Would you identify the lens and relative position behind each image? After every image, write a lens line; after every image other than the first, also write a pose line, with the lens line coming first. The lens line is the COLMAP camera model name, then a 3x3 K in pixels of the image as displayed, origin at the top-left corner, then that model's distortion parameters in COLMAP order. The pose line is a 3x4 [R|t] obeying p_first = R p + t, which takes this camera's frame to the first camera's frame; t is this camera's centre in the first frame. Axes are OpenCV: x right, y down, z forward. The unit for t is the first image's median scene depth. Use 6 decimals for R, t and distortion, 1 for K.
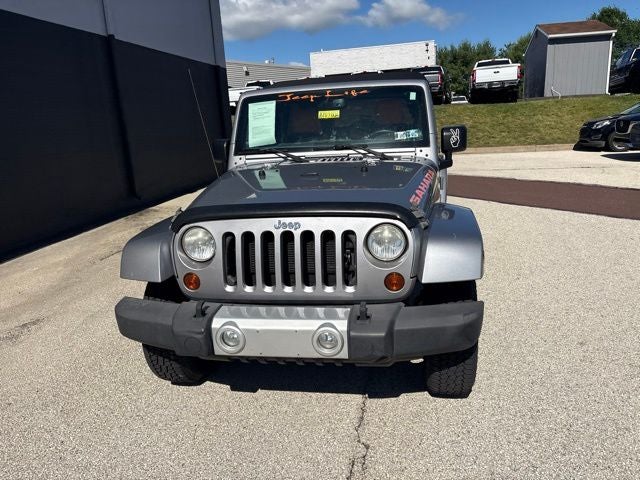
lens RADIAL K [[485.0, 0, 321.6], [0, 485.0, 243.3], [0, 0, 1]] dist [0.053546, -0.066666]
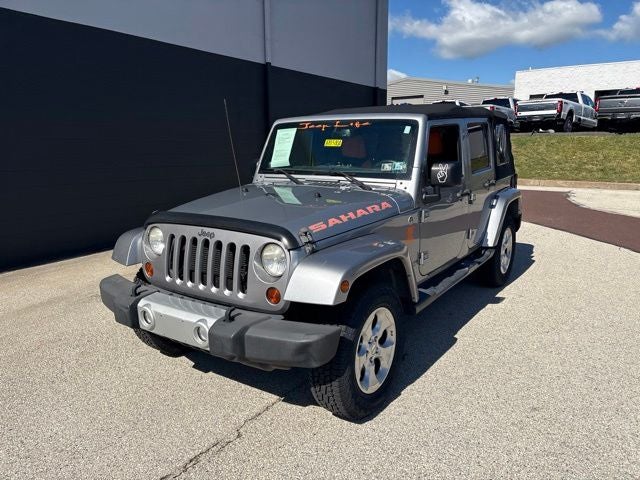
lens RADIAL K [[485.0, 0, 321.6], [0, 485.0, 243.3], [0, 0, 1]] dist [0.053546, -0.066666]
pose [[0.913941, 0.133120, -0.383394, 0.437125], [-0.145312, 0.989382, -0.002869, -0.035264], [0.378941, 0.058334, 0.923580, -0.002473]]
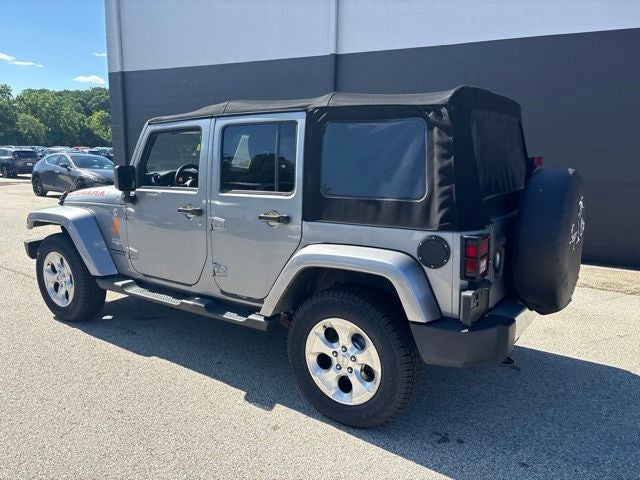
lens RADIAL K [[485.0, 0, 321.6], [0, 485.0, 243.3], [0, 0, 1]] dist [0.053546, -0.066666]
pose [[-0.413650, 0.228790, -0.881220, 1.026014], [-0.219774, 0.914193, 0.340514, -0.522642], [0.883512, 0.334523, -0.327874, 1.729214]]
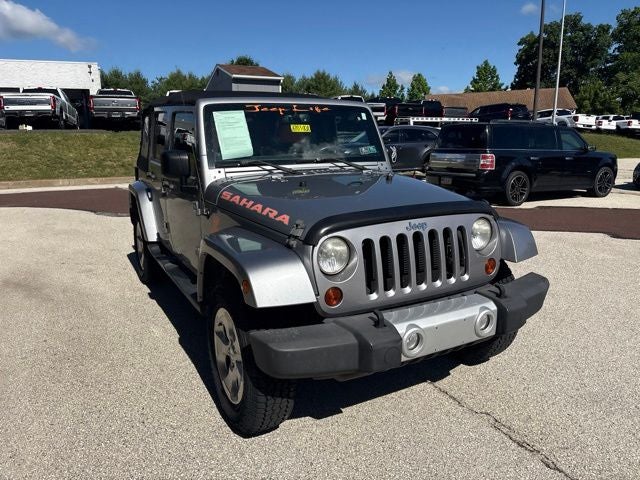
lens RADIAL K [[493.4, 0, 330.0], [0, 493.4, 233.8], [0, 0, 1]] dist [0.053383, -0.058180]
pose [[0.775417, -0.079055, 0.626481, -0.595015], [0.128954, 0.991048, -0.034552, -0.005054], [-0.618142, 0.107580, 0.778670, 0.187992]]
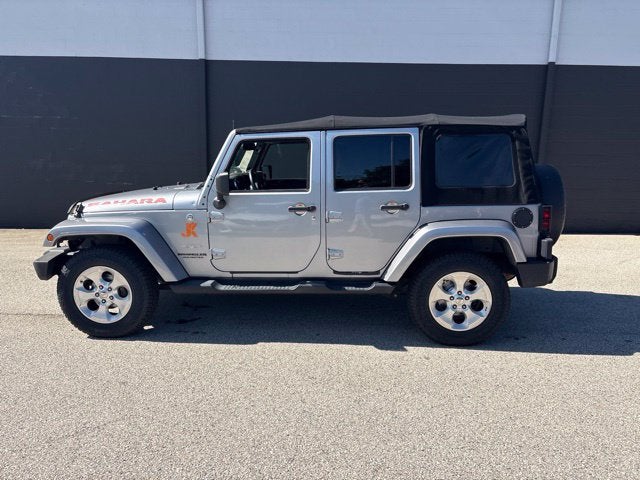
lens RADIAL K [[484.6, 0, 322.3], [0, 484.6, 237.7], [0, 0, 1]] dist [0.060356, -0.064866]
pose [[0.112939, 0.240556, -0.964042, 1.377035], [-0.263862, 0.942674, 0.204312, -0.378351], [0.957926, 0.231299, 0.169938, 1.045393]]
